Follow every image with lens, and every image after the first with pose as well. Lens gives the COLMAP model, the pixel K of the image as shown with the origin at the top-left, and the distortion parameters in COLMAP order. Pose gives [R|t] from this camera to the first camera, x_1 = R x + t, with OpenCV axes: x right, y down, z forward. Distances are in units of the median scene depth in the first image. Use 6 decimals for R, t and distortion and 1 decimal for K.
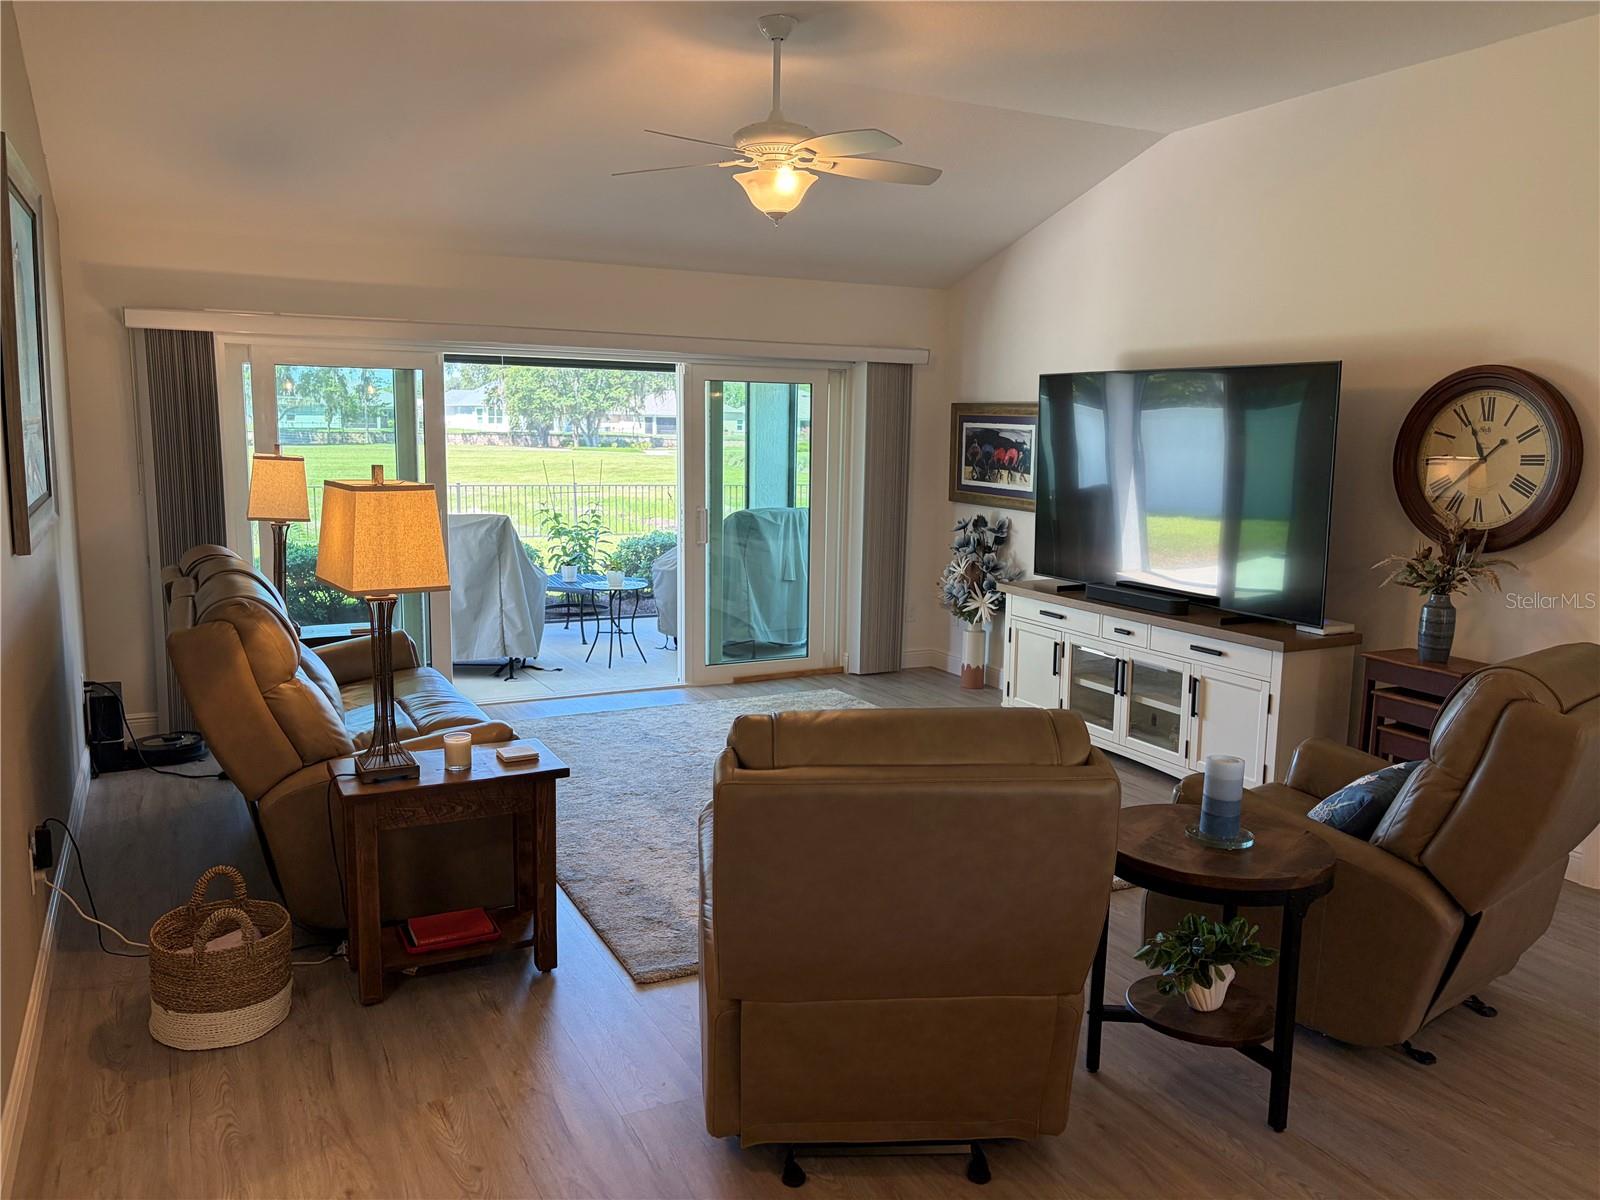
lens RADIAL K [[1212.4, 0, 794.8], [0, 1212.4, 599.6], [0, 0, 1]] dist [0.050197, -0.035247]
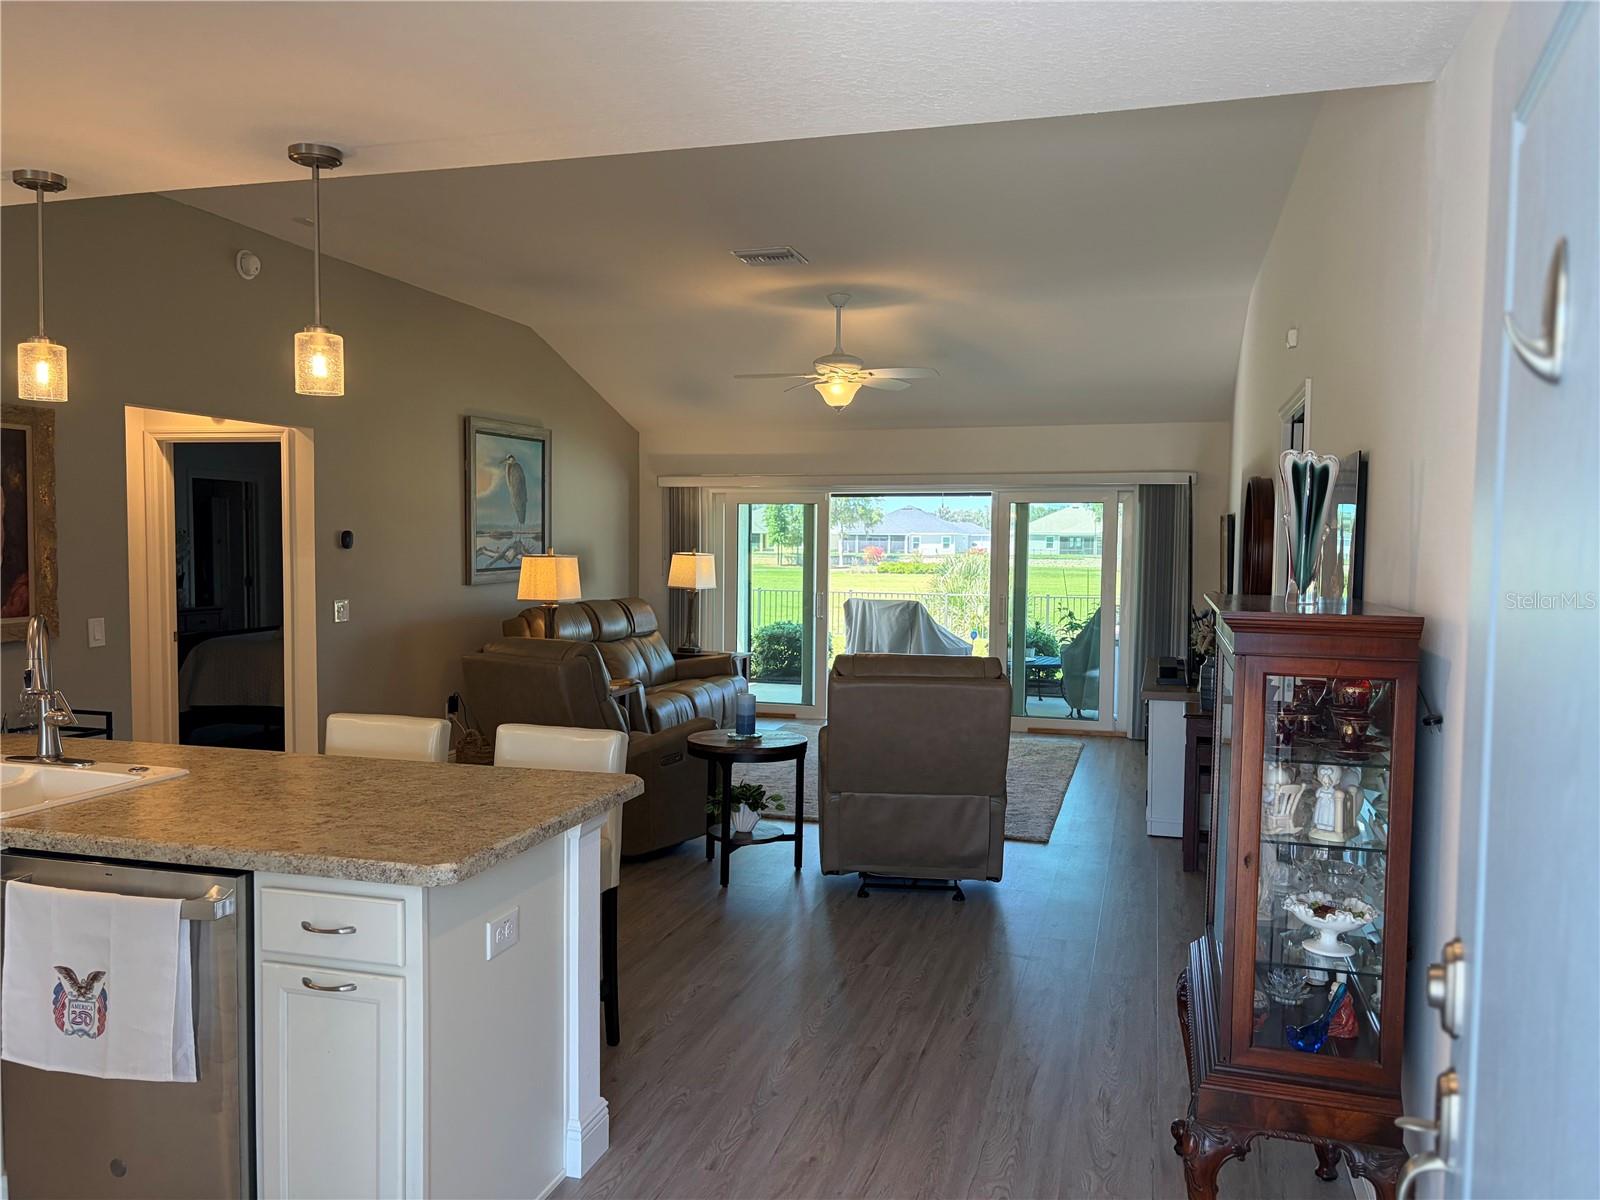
lens RADIAL K [[1212.4, 0, 799.6], [0, 1212.4, 602.0], [0, 0, 1]] dist [0.050197, -0.035247]
pose [[0.725888, 0.025743, -0.687331, 0.673444], [-0.097241, 0.993103, -0.065501, 0.040802], [0.680905, 0.114383, 0.723385, -0.132907]]
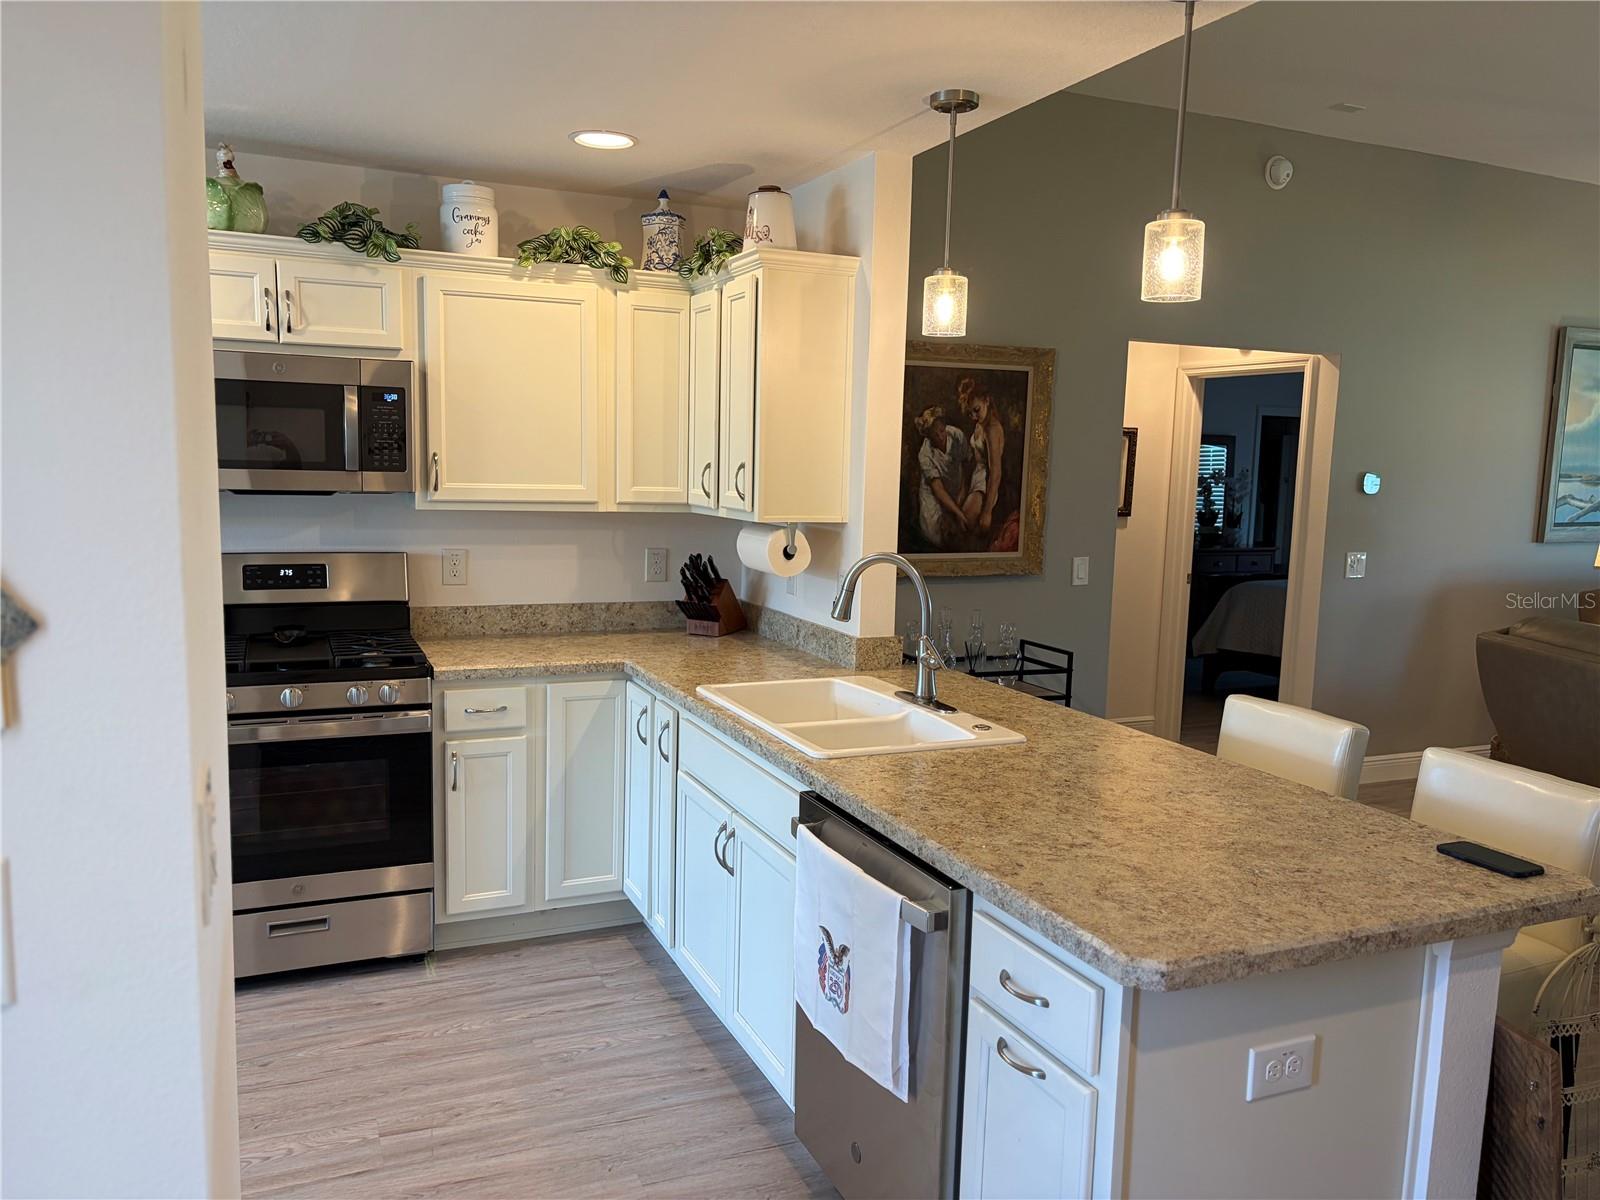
lens RADIAL K [[1212.4, 0, 812.7], [0, 1212.4, 609.0], [0, 0, 1]] dist [0.050197, -0.035247]
pose [[-0.047795, 0.105381, -0.993283, 0.606836], [-0.171767, 0.978739, 0.112103, 0.020619], [0.983978, 0.175971, -0.028678, -0.025204]]
